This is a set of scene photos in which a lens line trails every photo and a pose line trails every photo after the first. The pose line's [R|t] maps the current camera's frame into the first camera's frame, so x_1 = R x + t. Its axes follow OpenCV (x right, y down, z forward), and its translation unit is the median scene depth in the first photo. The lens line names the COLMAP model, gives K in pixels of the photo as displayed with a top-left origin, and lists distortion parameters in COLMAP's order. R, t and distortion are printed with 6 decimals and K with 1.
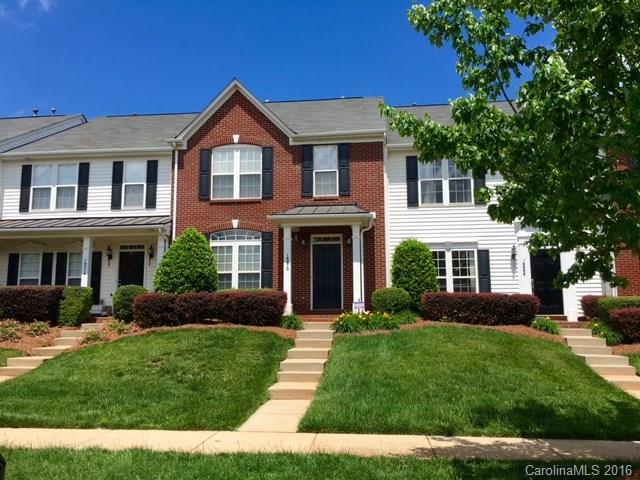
lens RADIAL K [[541.5, 0, 320.0], [0, 541.5, 240.0], [0, 0, 1]] dist [0.046473, -0.005094]
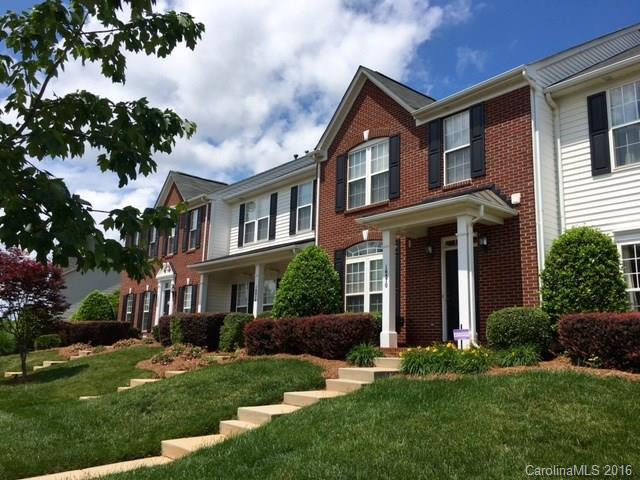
lens RADIAL K [[541.5, 0, 320.0], [0, 541.5, 240.0], [0, 0, 1]] dist [0.046473, -0.005094]
pose [[0.731401, -0.105890, -0.673676, 0.349898], [0.065375, 0.994209, -0.085296, 0.043782], [0.678807, 0.018344, 0.734088, 0.338951]]
